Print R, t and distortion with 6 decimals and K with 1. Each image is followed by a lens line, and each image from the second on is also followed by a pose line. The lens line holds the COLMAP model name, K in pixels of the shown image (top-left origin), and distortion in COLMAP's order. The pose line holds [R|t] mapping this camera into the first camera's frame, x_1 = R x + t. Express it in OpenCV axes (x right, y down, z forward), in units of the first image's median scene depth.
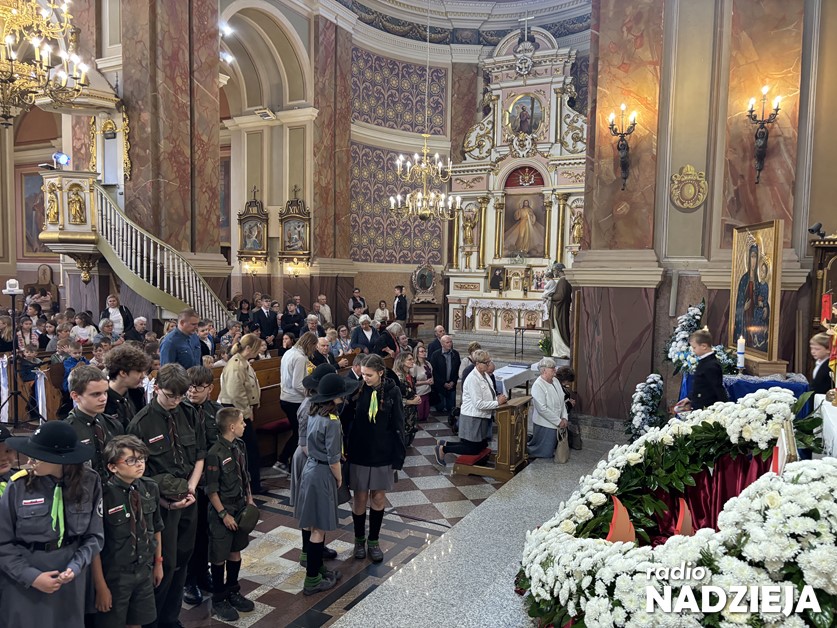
lens RADIAL K [[629.1, 0, 424.8], [0, 629.1, 316.4], [0, 0, 1]] dist [0.049638, -0.053947]
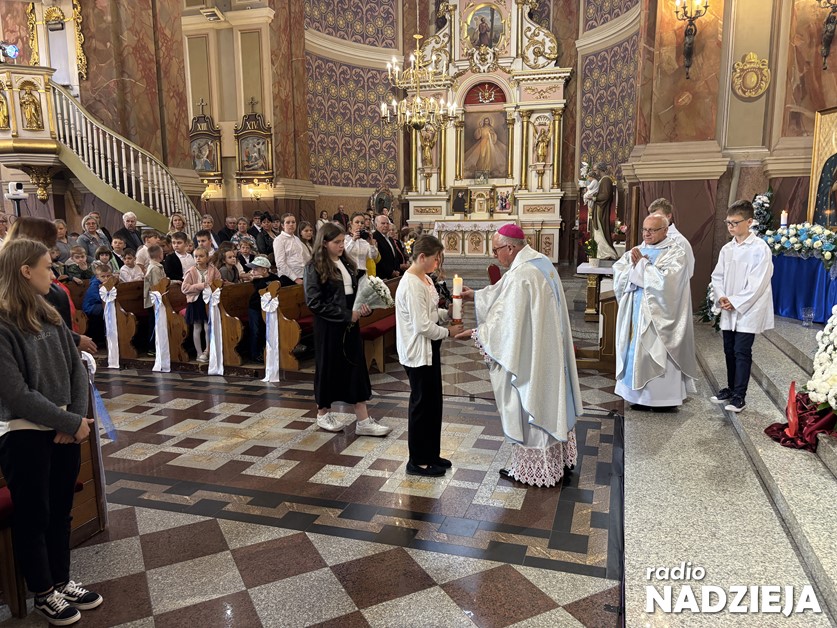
lens RADIAL K [[629.1, 0, 423.1], [0, 629.1, 317.6], [0, 0, 1]] dist [0.049638, -0.053947]
pose [[0.984002, -0.050543, 0.170836, -0.190566], [0.034610, 0.994876, 0.094989, 0.041961], [-0.174762, -0.087557, 0.980710, 0.050814]]
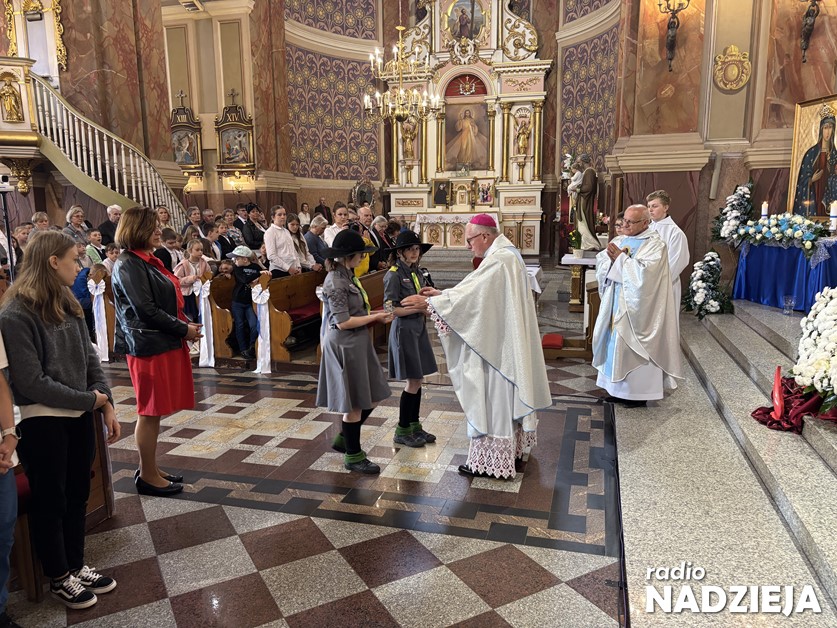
lens RADIAL K [[629.1, 0, 415.8], [0, 629.1, 319.5], [0, 0, 1]] dist [0.049638, -0.053947]
pose [[0.979461, -0.059935, 0.192522, -0.201998], [0.039196, 0.993182, 0.109784, 0.042927], [-0.197789, -0.099983, 0.975132, 0.046552]]
